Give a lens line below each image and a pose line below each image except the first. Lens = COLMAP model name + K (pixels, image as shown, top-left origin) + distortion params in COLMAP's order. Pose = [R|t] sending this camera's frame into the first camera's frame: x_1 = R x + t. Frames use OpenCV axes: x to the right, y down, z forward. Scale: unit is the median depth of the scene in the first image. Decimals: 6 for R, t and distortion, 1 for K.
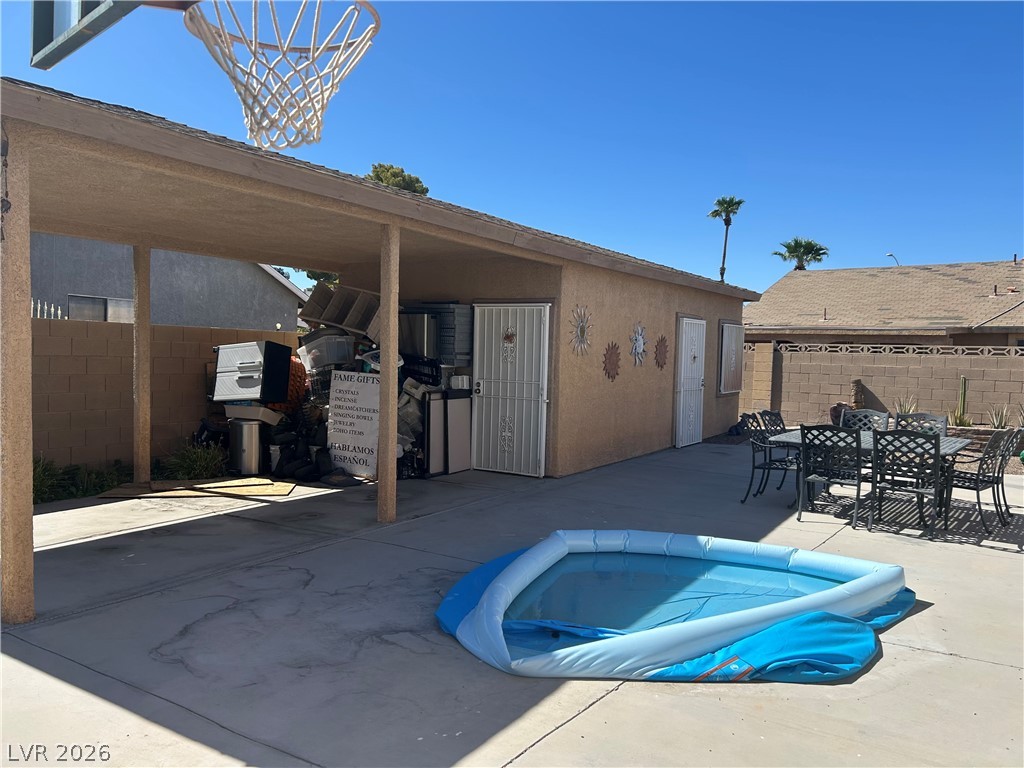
lens RADIAL K [[769.7, 0, 512.4], [0, 769.7, 383.0], [0, 0, 1]] dist [0.042522, -0.046497]
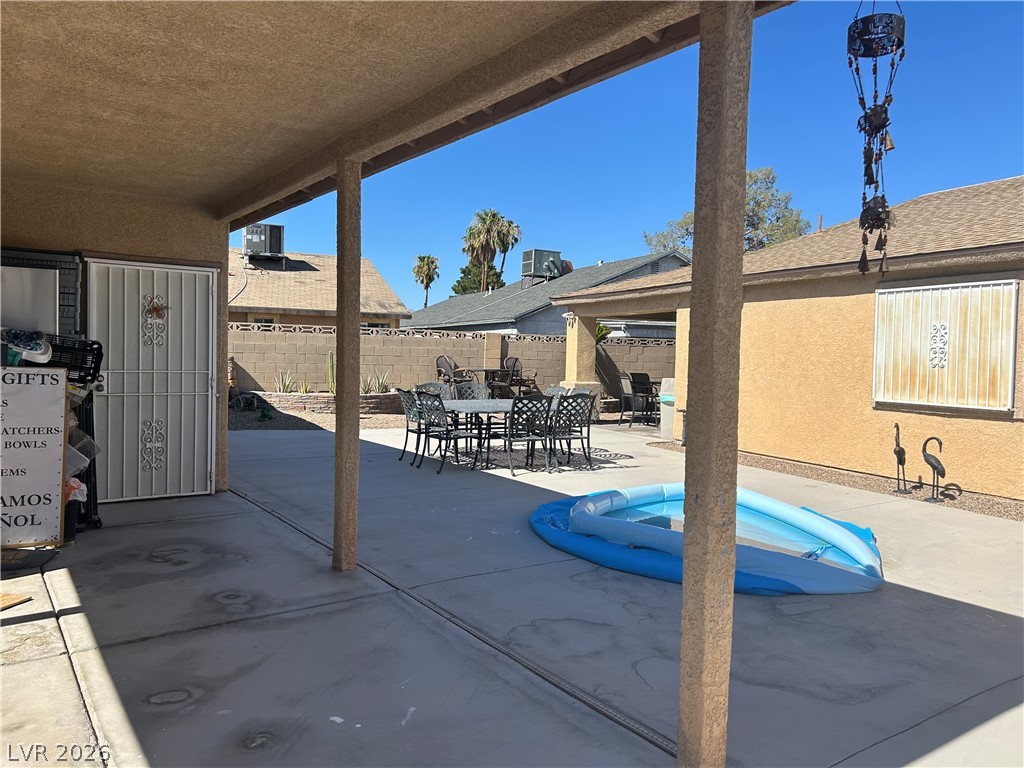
lens RADIAL K [[769.7, 0, 537.6], [0, 769.7, 386.7], [0, 0, 1]] dist [0.042522, -0.046497]
pose [[0.392389, -0.061611, 0.917734, -0.642766], [0.025208, 0.998100, 0.056228, -0.023984], [-0.919454, 0.001071, 0.393196, 0.464758]]
